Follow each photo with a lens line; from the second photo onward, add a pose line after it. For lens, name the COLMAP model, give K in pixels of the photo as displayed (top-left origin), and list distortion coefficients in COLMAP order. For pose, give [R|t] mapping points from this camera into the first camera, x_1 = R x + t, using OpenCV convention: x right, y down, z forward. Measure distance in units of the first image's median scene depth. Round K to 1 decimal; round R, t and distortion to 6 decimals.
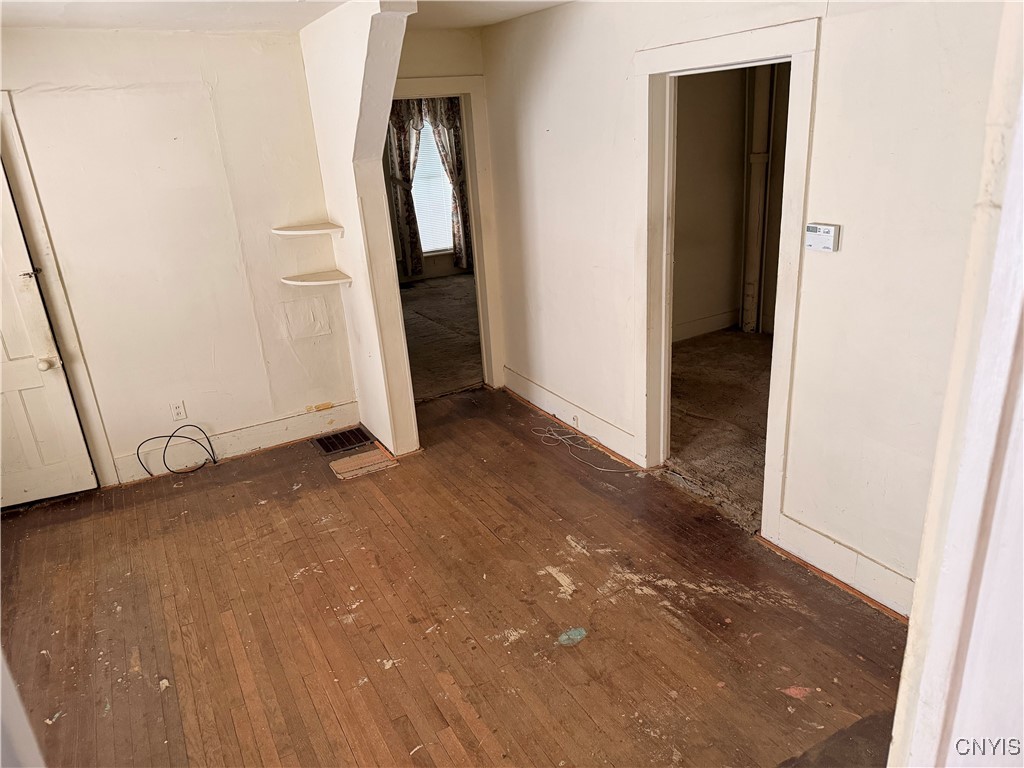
lens RADIAL K [[712.8, 0, 513.4], [0, 712.8, 385.7], [0, 0, 1]] dist [0.109849, -0.155022]
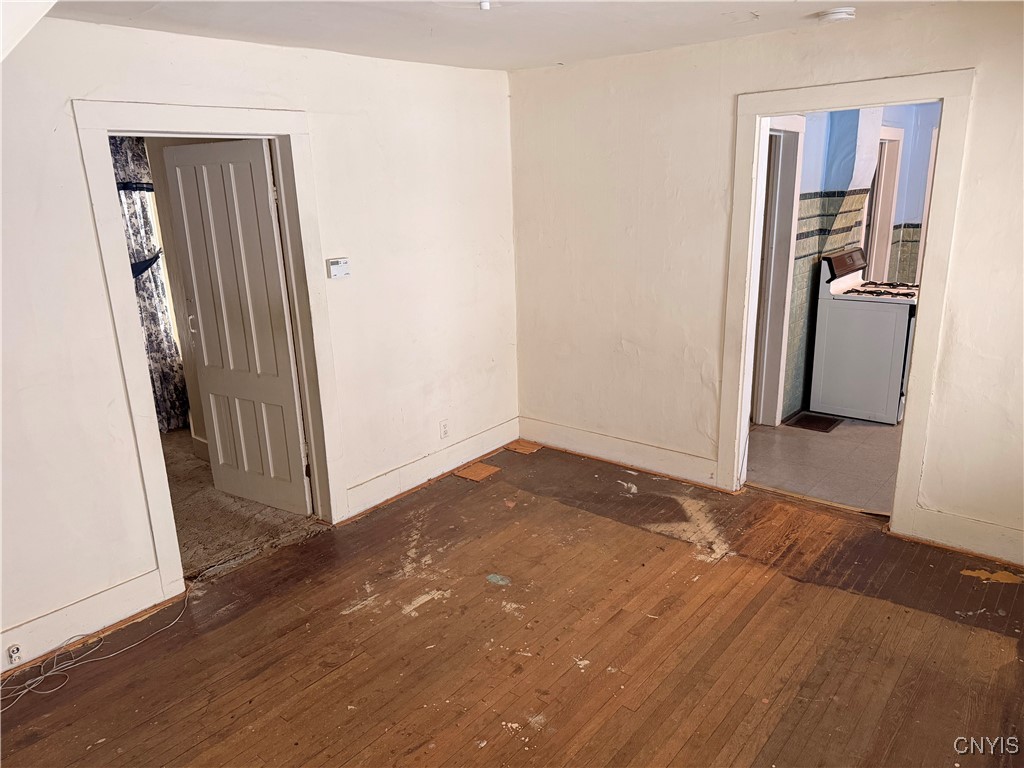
lens RADIAL K [[712.8, 0, 513.4], [0, 712.8, 385.7], [0, 0, 1]] dist [0.109849, -0.155022]
pose [[-0.348994, -0.188229, 0.918027, -0.933720], [0.372510, 0.871036, 0.320206, -0.302675], [-0.859907, 0.453724, -0.233870, 1.060192]]
